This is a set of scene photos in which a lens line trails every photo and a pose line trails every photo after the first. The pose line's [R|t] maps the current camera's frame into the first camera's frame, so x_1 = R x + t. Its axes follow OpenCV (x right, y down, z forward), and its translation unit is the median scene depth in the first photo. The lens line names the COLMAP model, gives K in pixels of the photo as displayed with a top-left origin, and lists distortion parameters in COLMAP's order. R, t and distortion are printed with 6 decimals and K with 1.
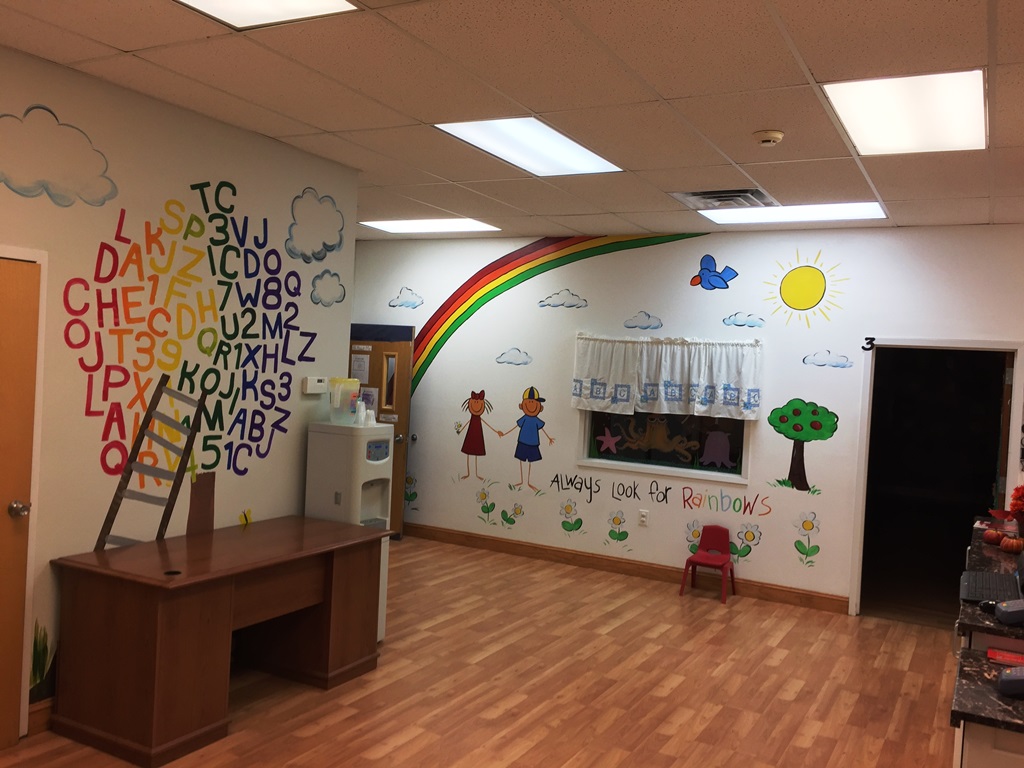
lens RADIAL K [[876.8, 0, 512.4], [0, 876.8, 384.6], [0, 0, 1]] dist [0.067728, -0.079229]
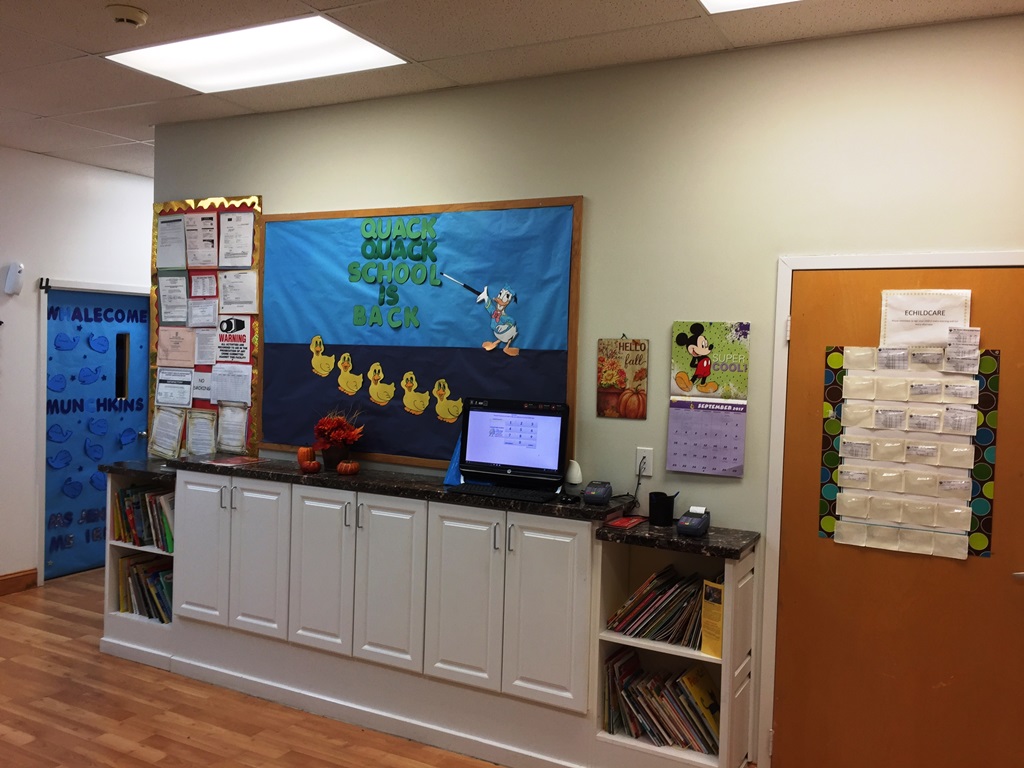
lens RADIAL K [[876.8, 0, 512.0], [0, 876.8, 383.5], [0, 0, 1]] dist [0.067728, -0.079229]
pose [[-0.011771, -0.094770, 0.995430, -0.457552], [-0.005119, 0.995491, 0.094715, -0.026099], [-0.999918, -0.003981, -0.012203, 0.641432]]
